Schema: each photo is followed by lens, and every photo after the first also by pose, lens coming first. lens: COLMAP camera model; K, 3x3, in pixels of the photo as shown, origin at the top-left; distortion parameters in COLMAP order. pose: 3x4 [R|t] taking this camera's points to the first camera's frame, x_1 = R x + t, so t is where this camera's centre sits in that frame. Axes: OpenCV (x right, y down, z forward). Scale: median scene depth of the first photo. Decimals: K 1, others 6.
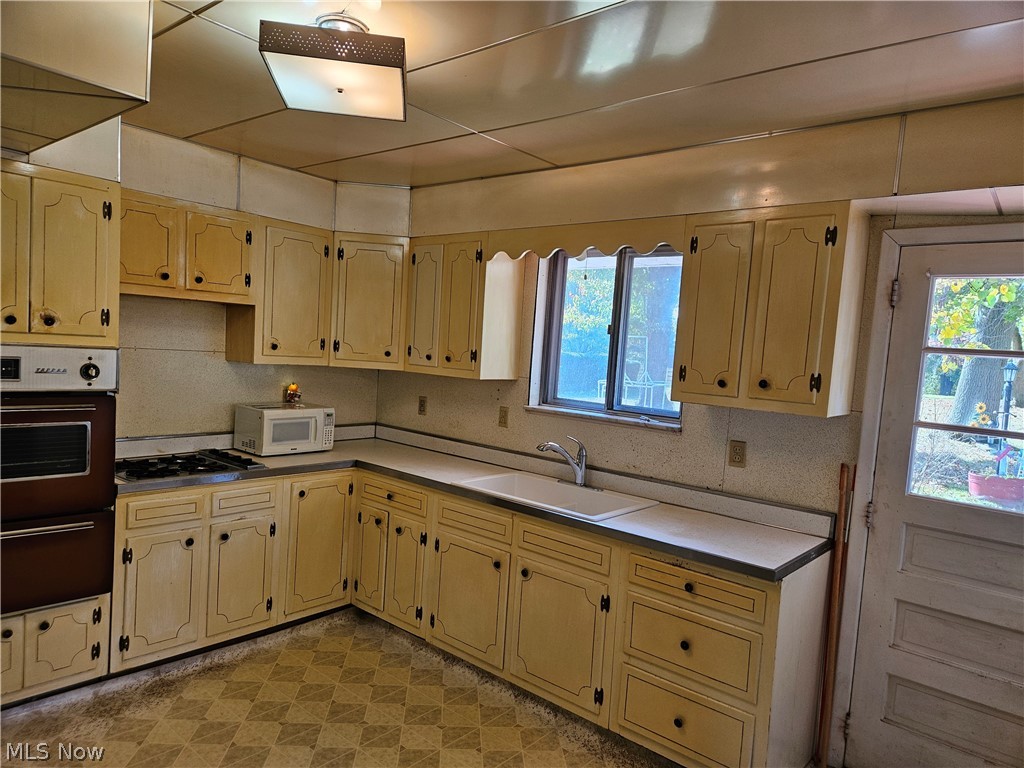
lens RADIAL K [[686.0, 0, 499.9], [0, 686.0, 397.6], [0, 0, 1]] dist [0.081828, -0.077175]
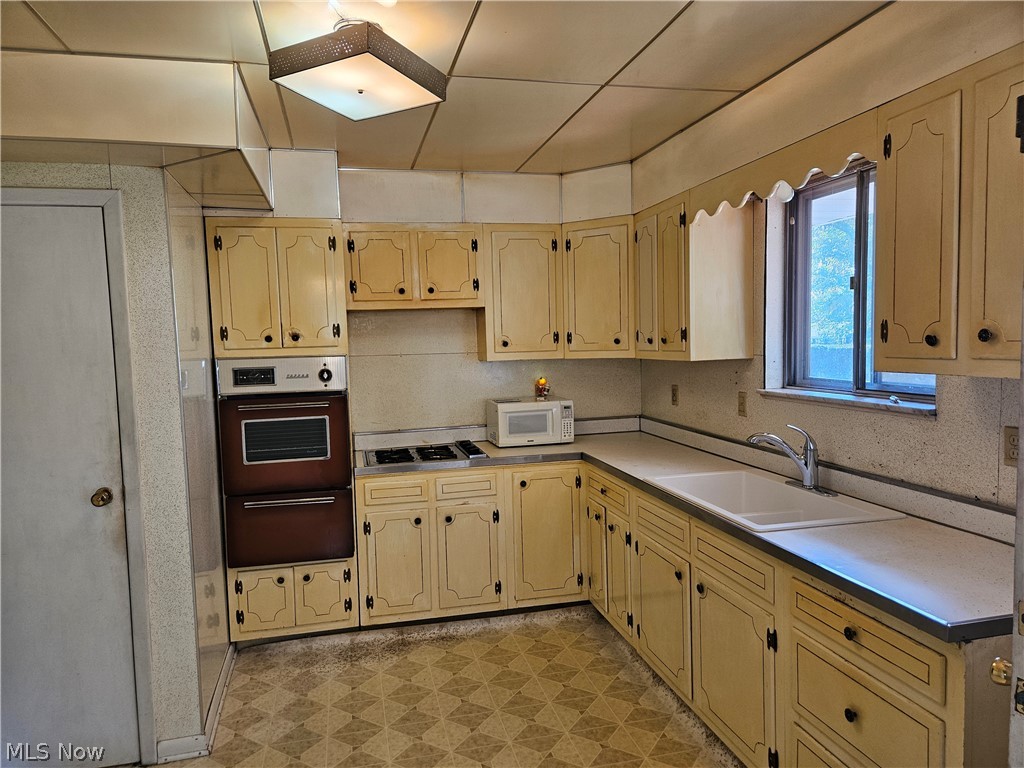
lens RADIAL K [[685.7, 0, 493.3], [0, 685.7, 389.3], [0, 0, 1]] dist [0.080223, -0.080737]
pose [[0.801516, -0.043540, -0.596386, 0.324417], [0.036236, 0.999049, -0.024238, 0.023764], [0.596874, -0.002184, 0.802332, 0.169657]]
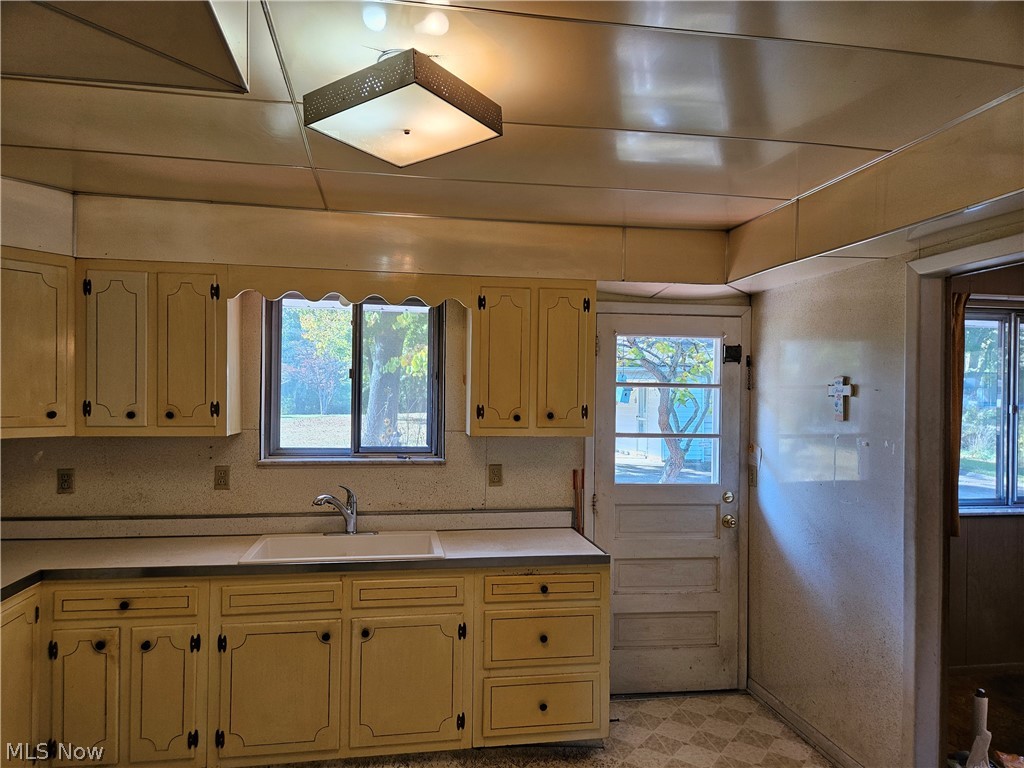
lens RADIAL K [[686.0, 0, 499.9], [0, 686.0, 397.6], [0, 0, 1]] dist [0.081828, -0.077175]
pose [[0.635882, -0.058128, 0.769594, -0.528891], [0.088052, 0.996113, 0.002484, -0.052152], [-0.766747, 0.066185, 0.638528, 0.212076]]
